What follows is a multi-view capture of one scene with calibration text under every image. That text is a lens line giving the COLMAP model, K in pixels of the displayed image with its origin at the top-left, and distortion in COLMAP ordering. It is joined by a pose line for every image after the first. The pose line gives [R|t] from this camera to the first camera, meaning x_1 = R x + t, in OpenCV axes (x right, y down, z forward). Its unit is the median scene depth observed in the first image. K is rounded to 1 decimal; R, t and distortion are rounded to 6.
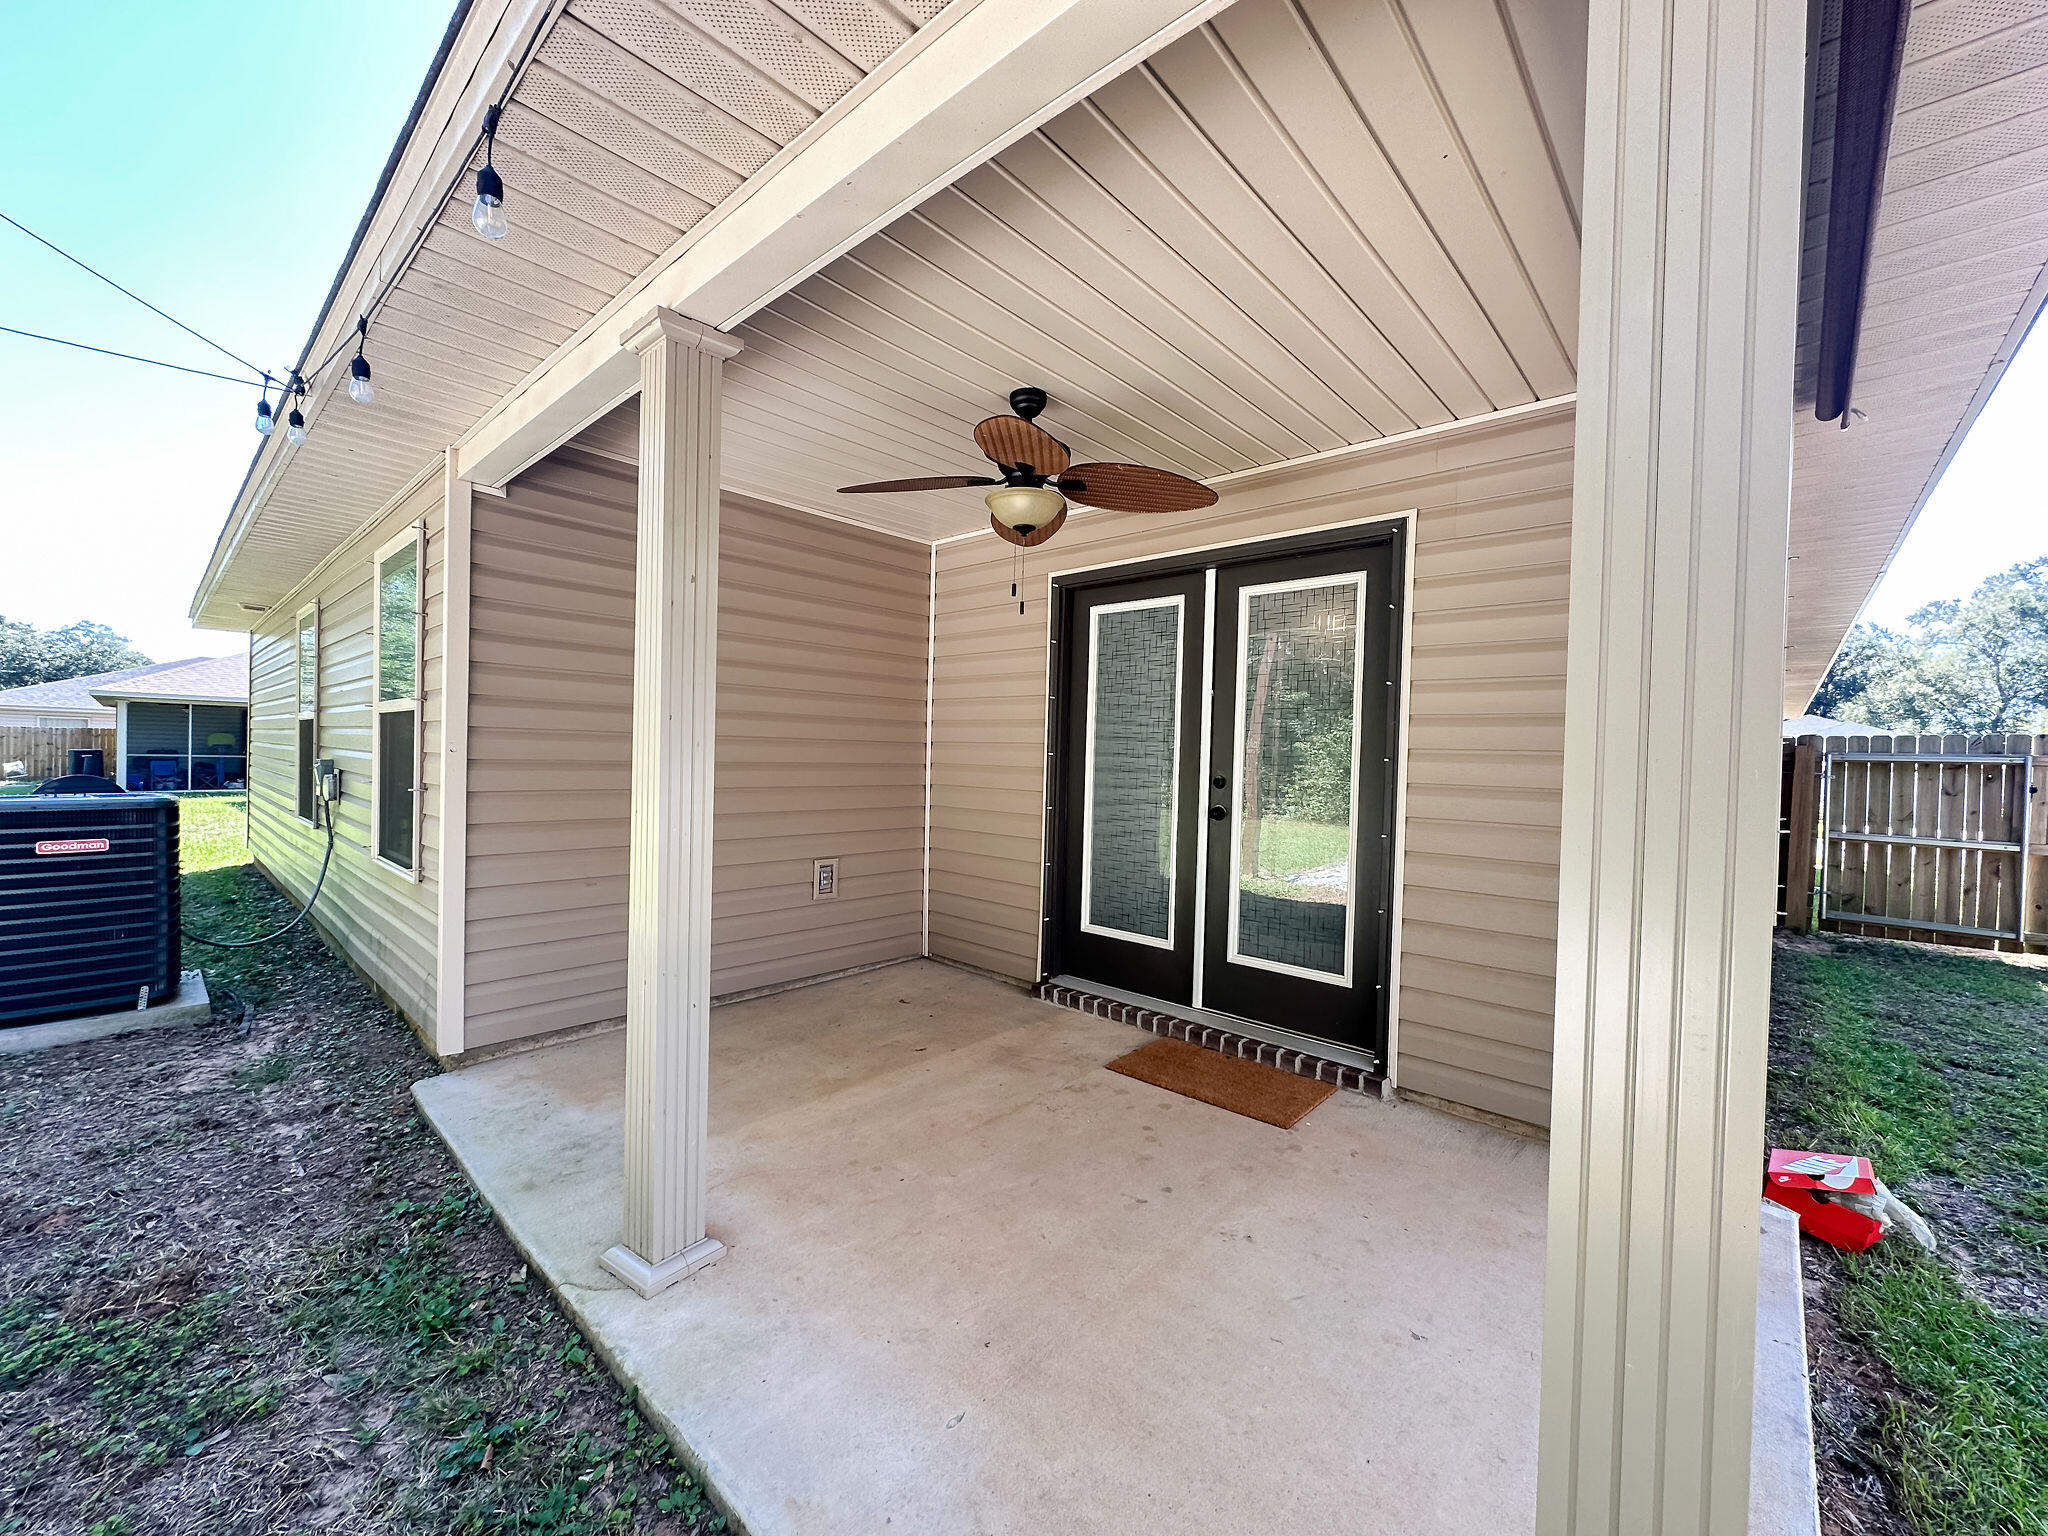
lens RADIAL K [[812.8, 0, 1031.9], [0, 812.8, 775.7], [0, 0, 1]] dist [-0.001297, 0.000327]
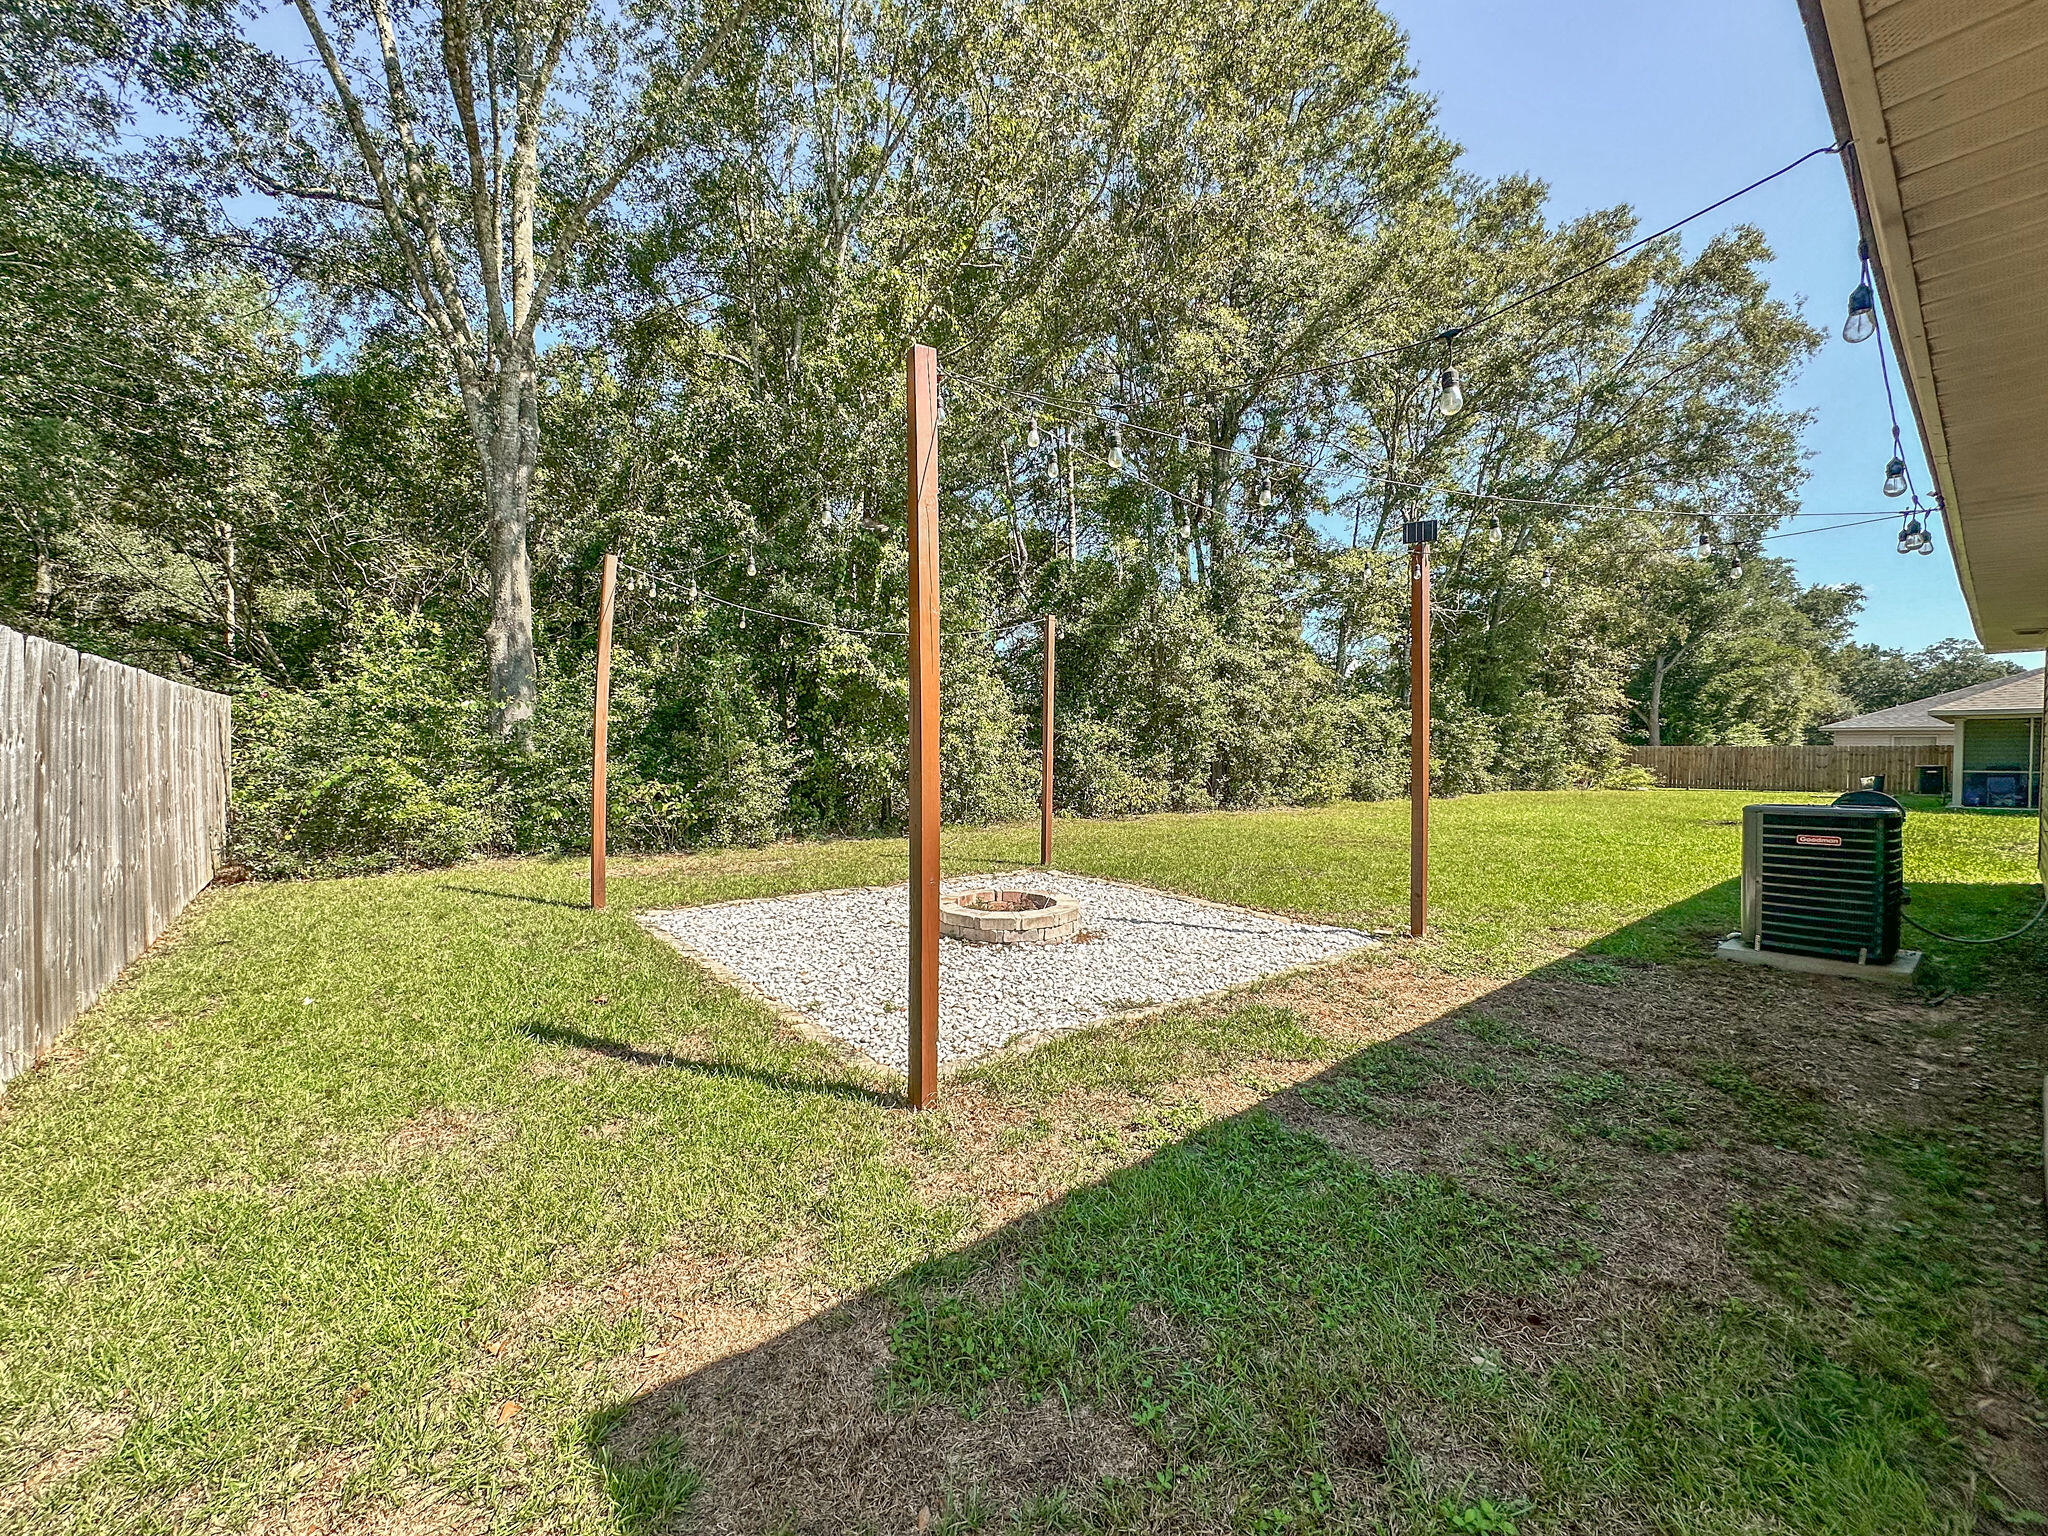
lens RADIAL K [[812.8, 0, 1019.8], [0, 812.8, 762.6], [0, 0, 1]] dist [-0.001297, 0.000327]
pose [[-0.145615, -0.009203, -0.989299, 0.525754], [-0.023218, 0.999713, -0.005882, -0.012780], [0.989069, 0.022113, -0.145787, -0.238595]]
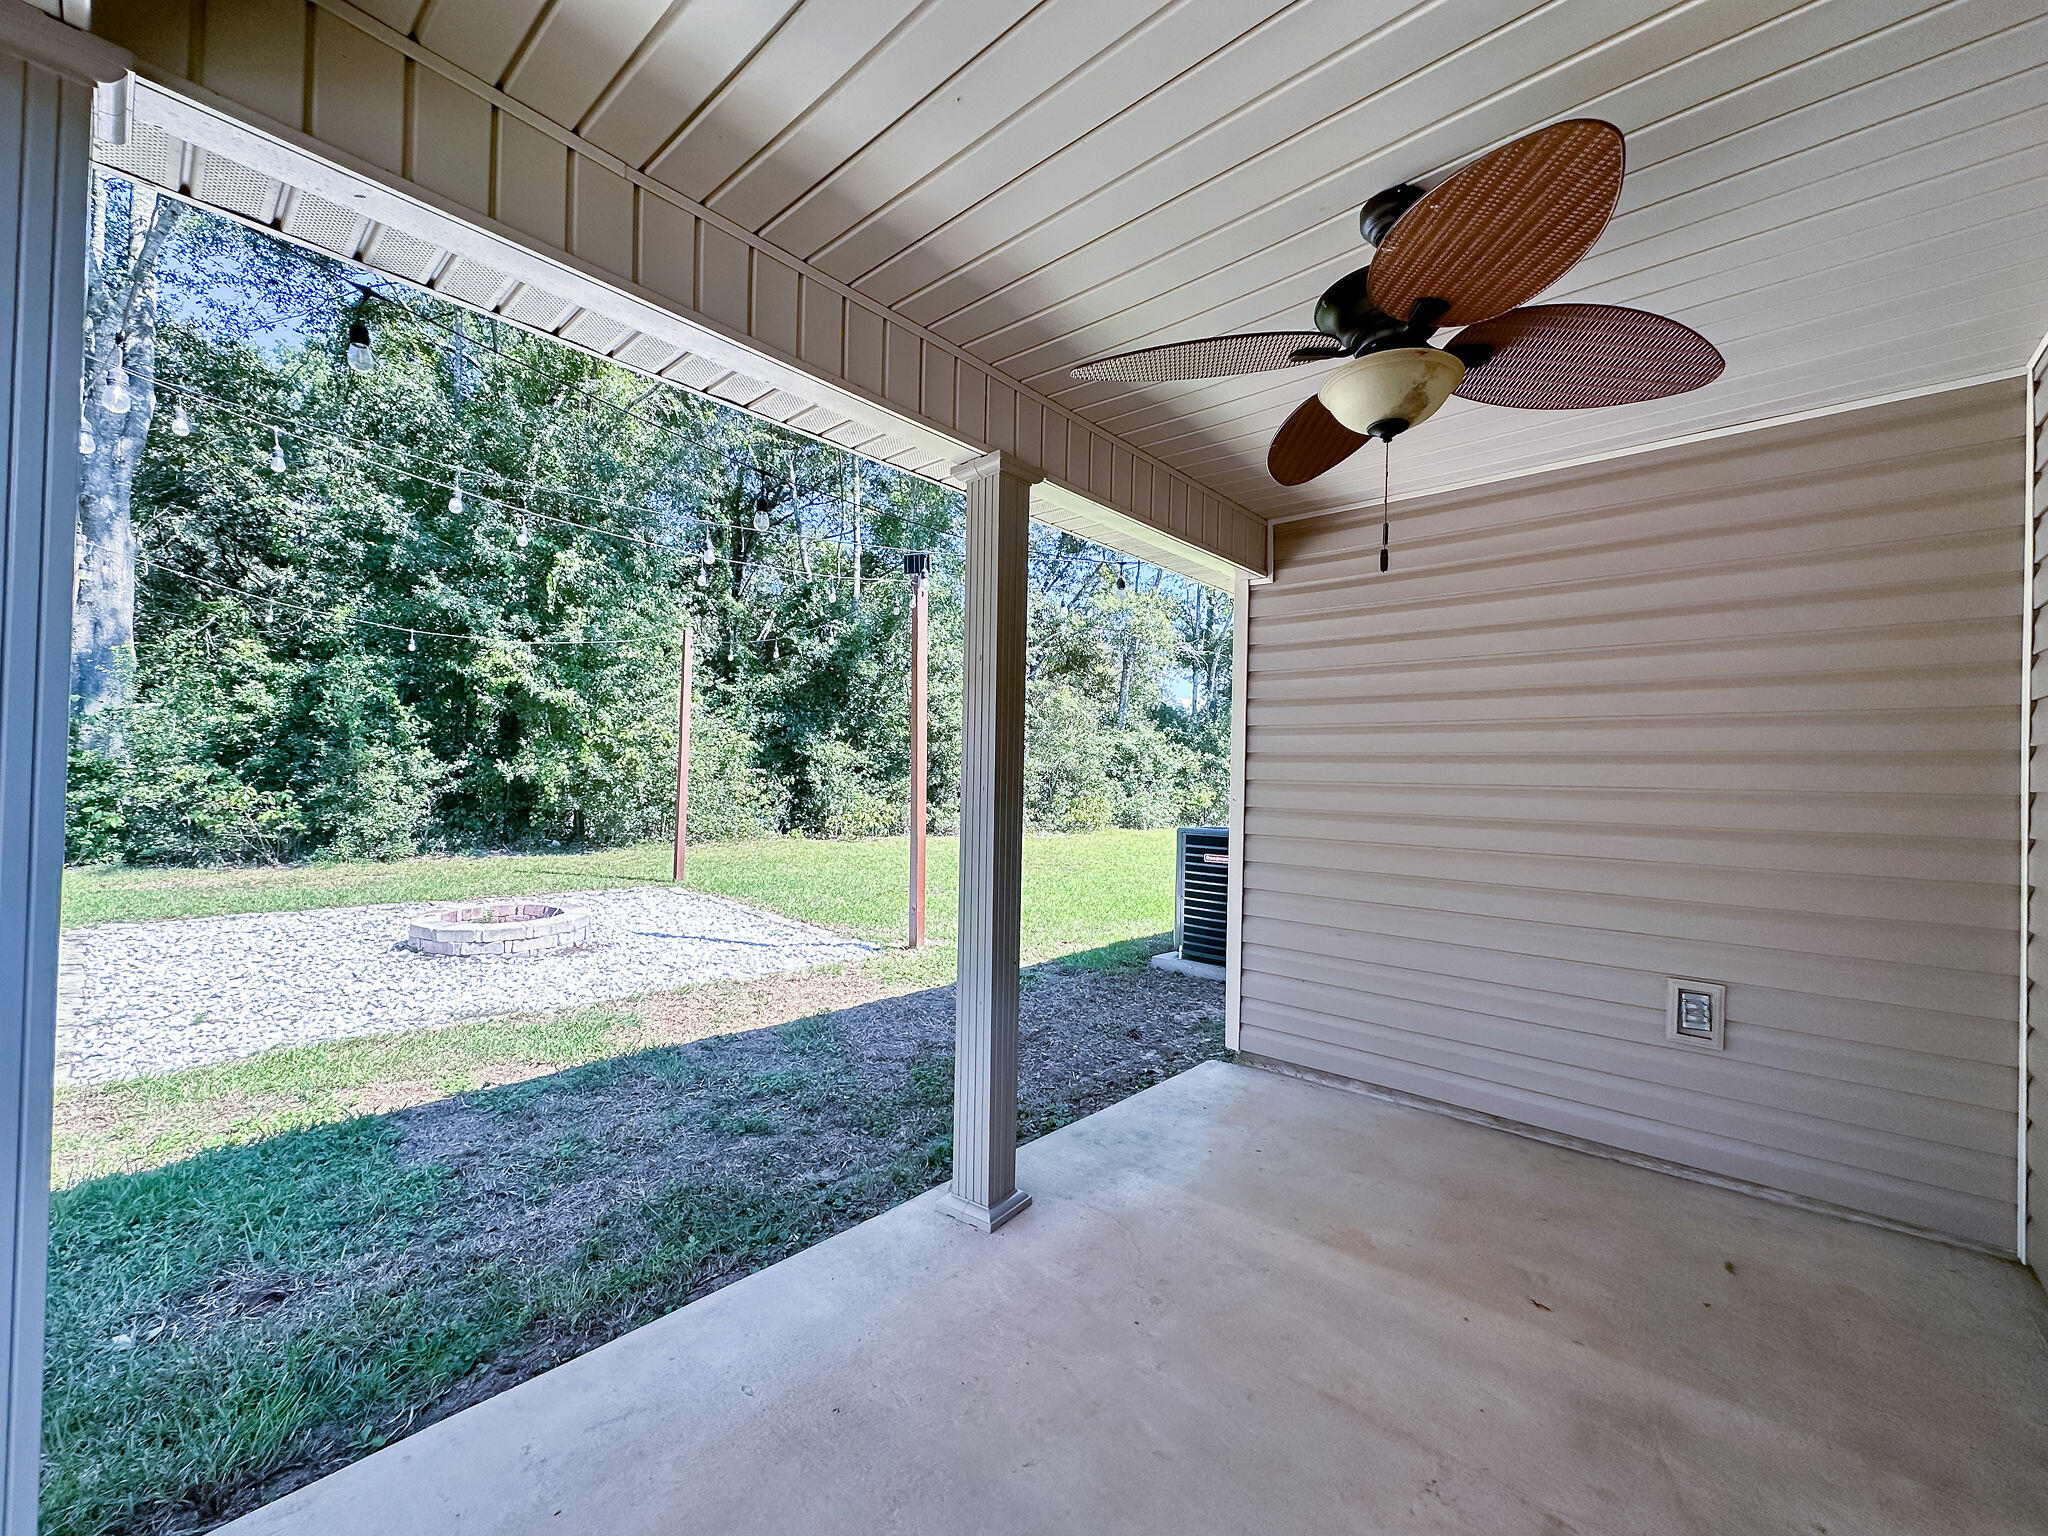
lens RADIAL K [[812.8, 0, 1014.2], [0, 812.8, 768.5], [0, 0, 1]] dist [-0.001297, 0.000327]
pose [[-0.006040, -0.037156, -0.999291, 0.499837], [-0.047020, 0.998215, -0.036832, -0.016450], [0.998876, 0.046764, -0.007777, 0.633632]]
